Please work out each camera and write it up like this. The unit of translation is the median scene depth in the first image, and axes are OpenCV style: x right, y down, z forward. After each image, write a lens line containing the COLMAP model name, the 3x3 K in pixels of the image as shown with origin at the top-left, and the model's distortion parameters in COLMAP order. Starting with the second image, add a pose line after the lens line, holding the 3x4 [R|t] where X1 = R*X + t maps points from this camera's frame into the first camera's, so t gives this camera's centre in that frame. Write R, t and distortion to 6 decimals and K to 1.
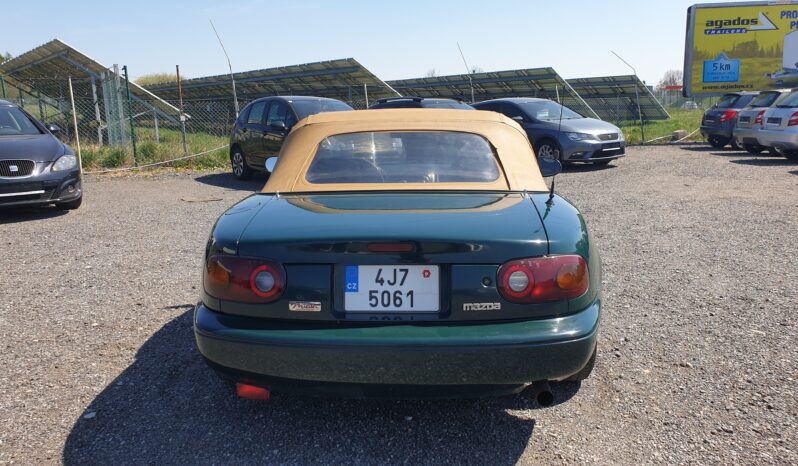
lens RADIAL K [[612.2, 0, 399.0], [0, 612.2, 233.0], [0, 0, 1]] dist [0.001957, 0.003999]
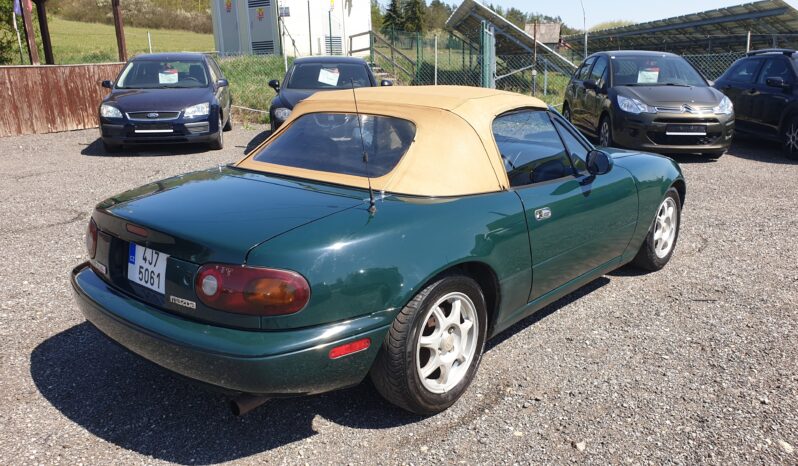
lens RADIAL K [[612.2, 0, 399.0], [0, 612.2, 233.0], [0, 0, 1]] dist [0.001957, 0.003999]
pose [[0.819094, 0.171015, -0.547575, 0.942211], [-0.128144, 0.984957, 0.115930, -0.155271], [0.559163, -0.024789, 0.828687, 0.337249]]
